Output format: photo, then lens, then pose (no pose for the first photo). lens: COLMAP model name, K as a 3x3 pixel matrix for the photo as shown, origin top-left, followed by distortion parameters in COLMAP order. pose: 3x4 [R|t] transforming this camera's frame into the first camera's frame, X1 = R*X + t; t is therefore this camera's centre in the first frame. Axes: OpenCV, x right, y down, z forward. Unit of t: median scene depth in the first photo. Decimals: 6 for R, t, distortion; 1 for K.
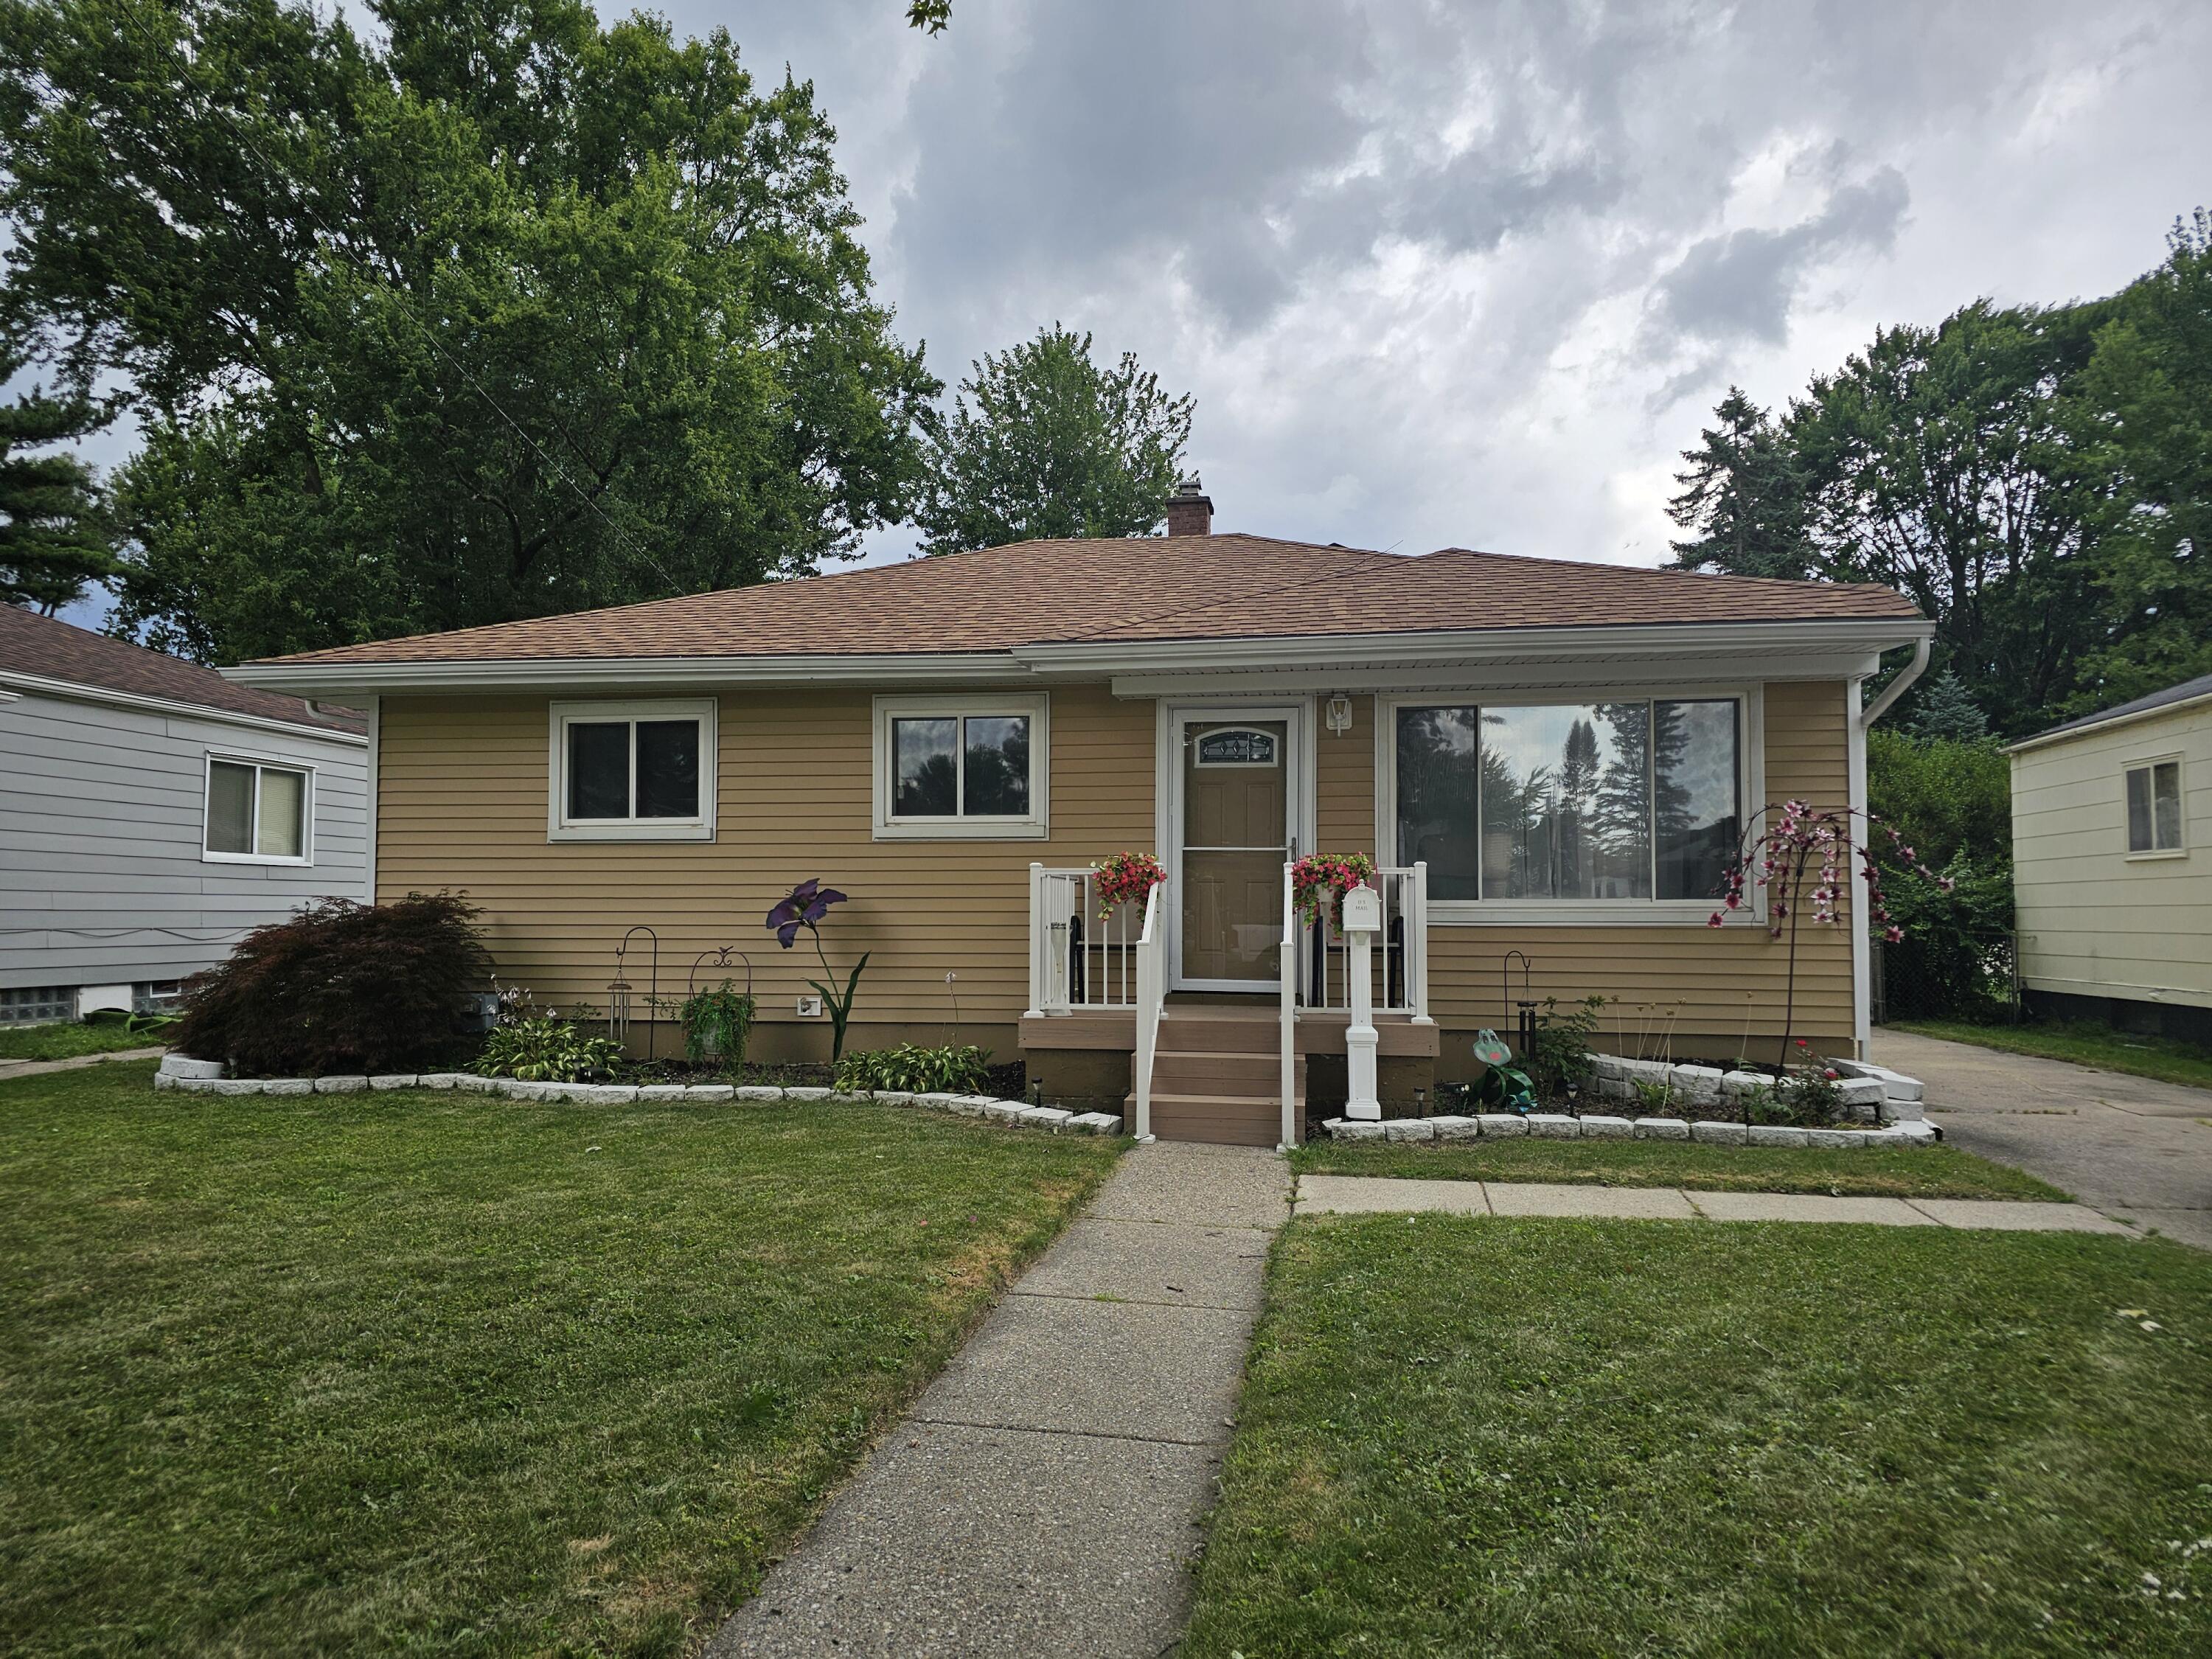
lens RADIAL K [[1526.6, 0, 1107.7], [0, 1526.6, 832.2], [0, 0, 1]] dist [0.045271, -0.033843]
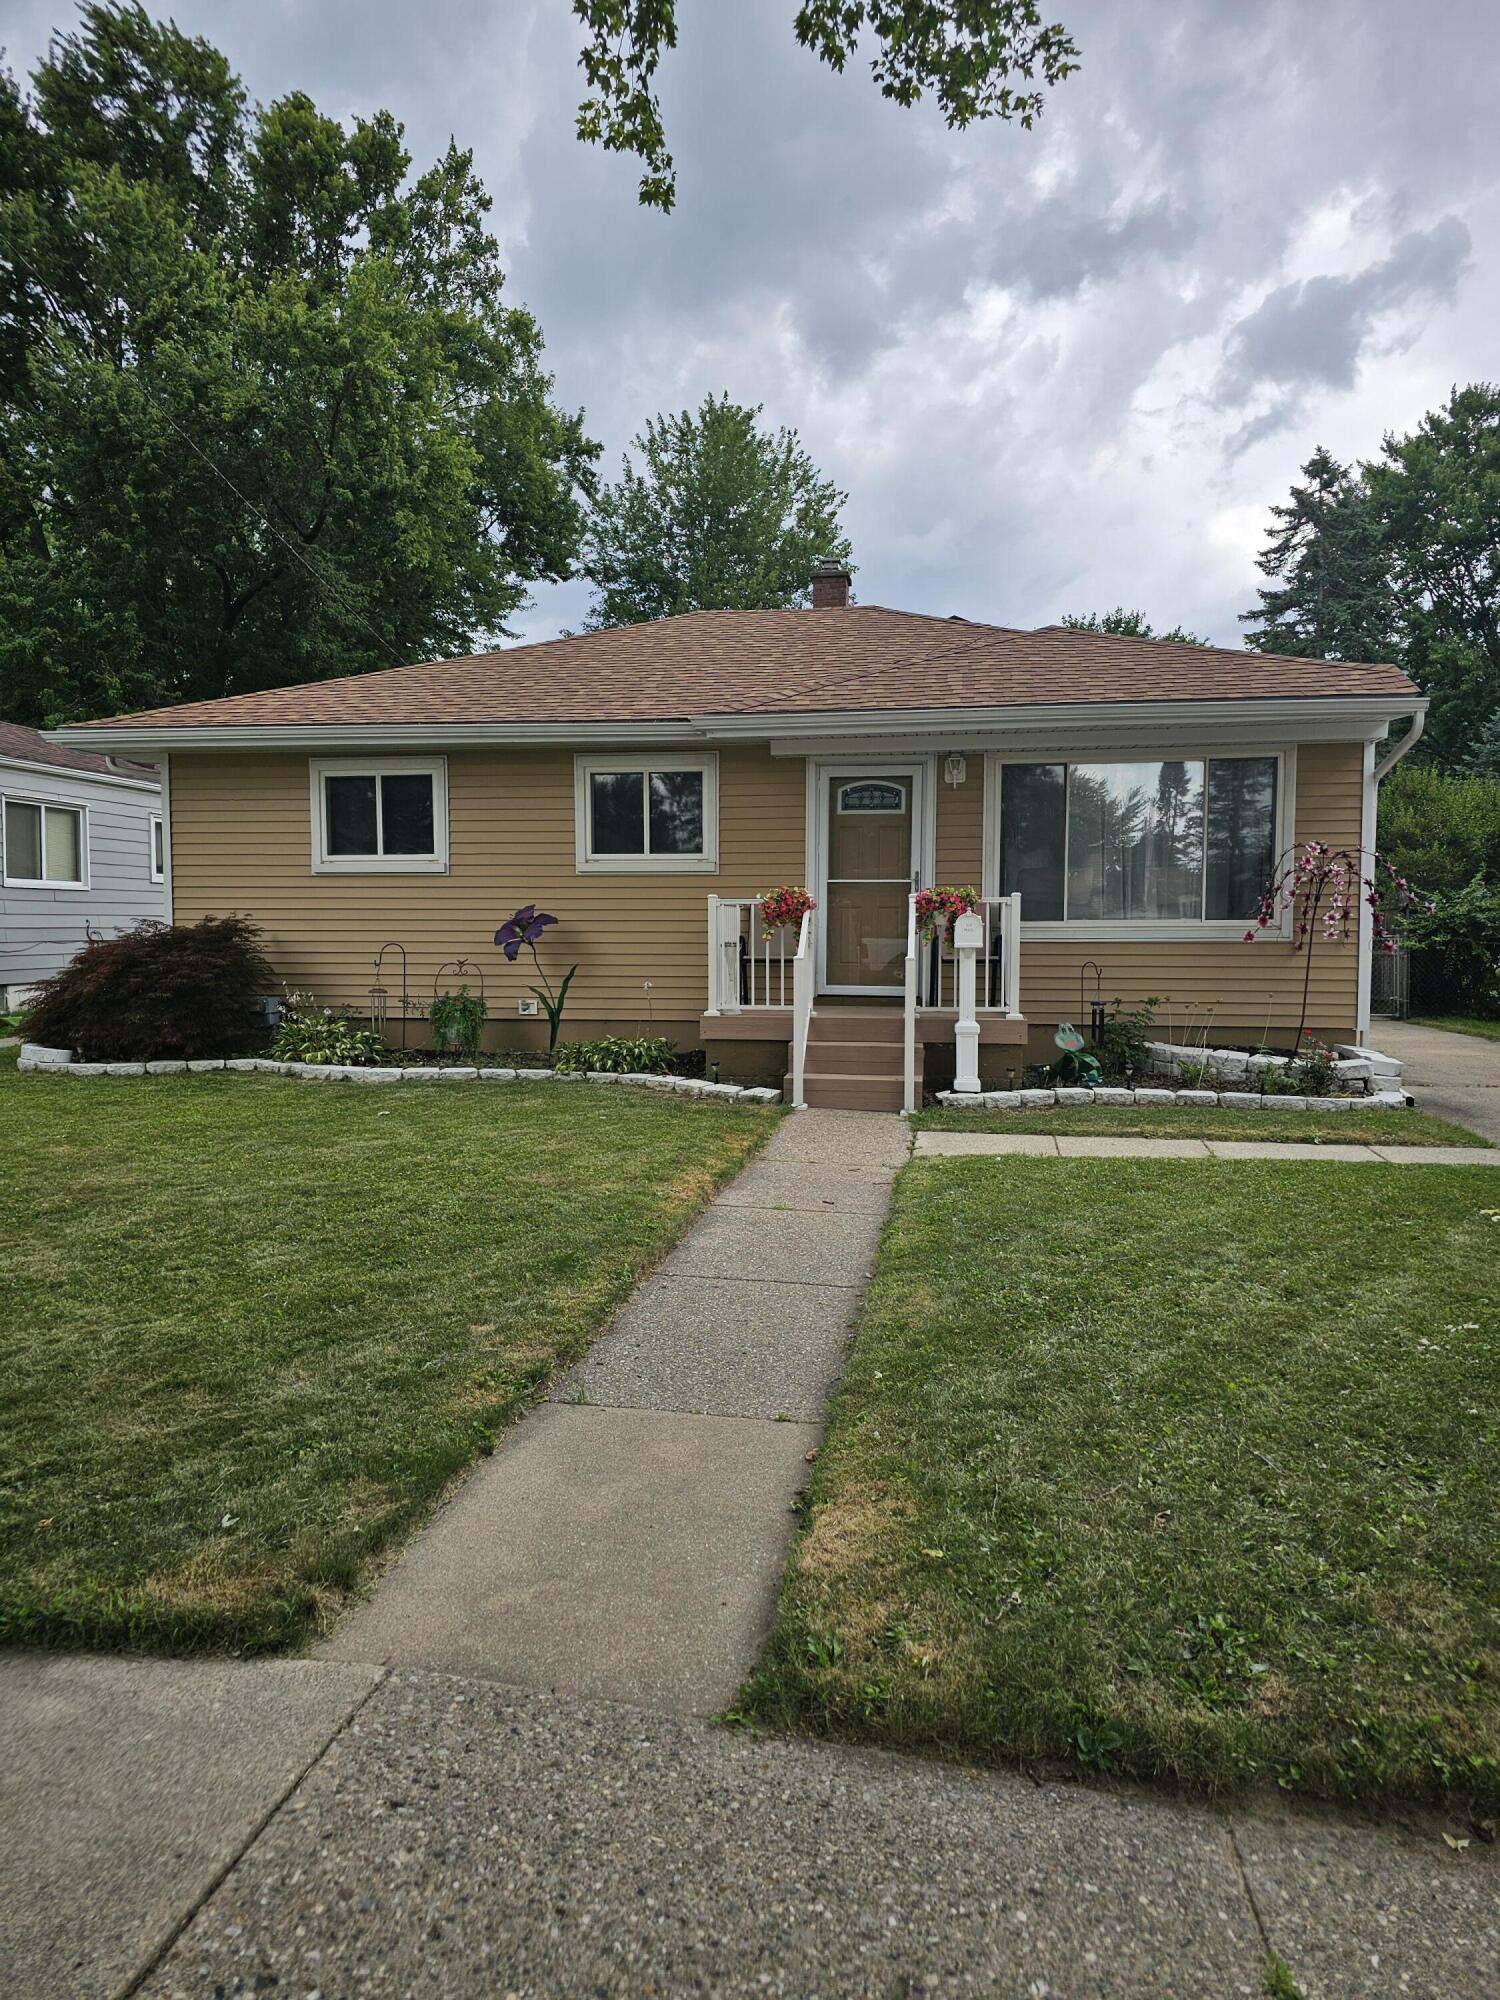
lens RADIAL K [[1380.3, 0, 749.8], [0, 1380.3, 1007.6], [0, 0, 1]] dist [0.045271, -0.033843]
pose [[0.999996, -0.001985, 0.001865, -0.016992], [0.001762, 0.993639, 0.112595, -0.013858], [-0.002076, -0.112591, 0.993639, -0.136677]]
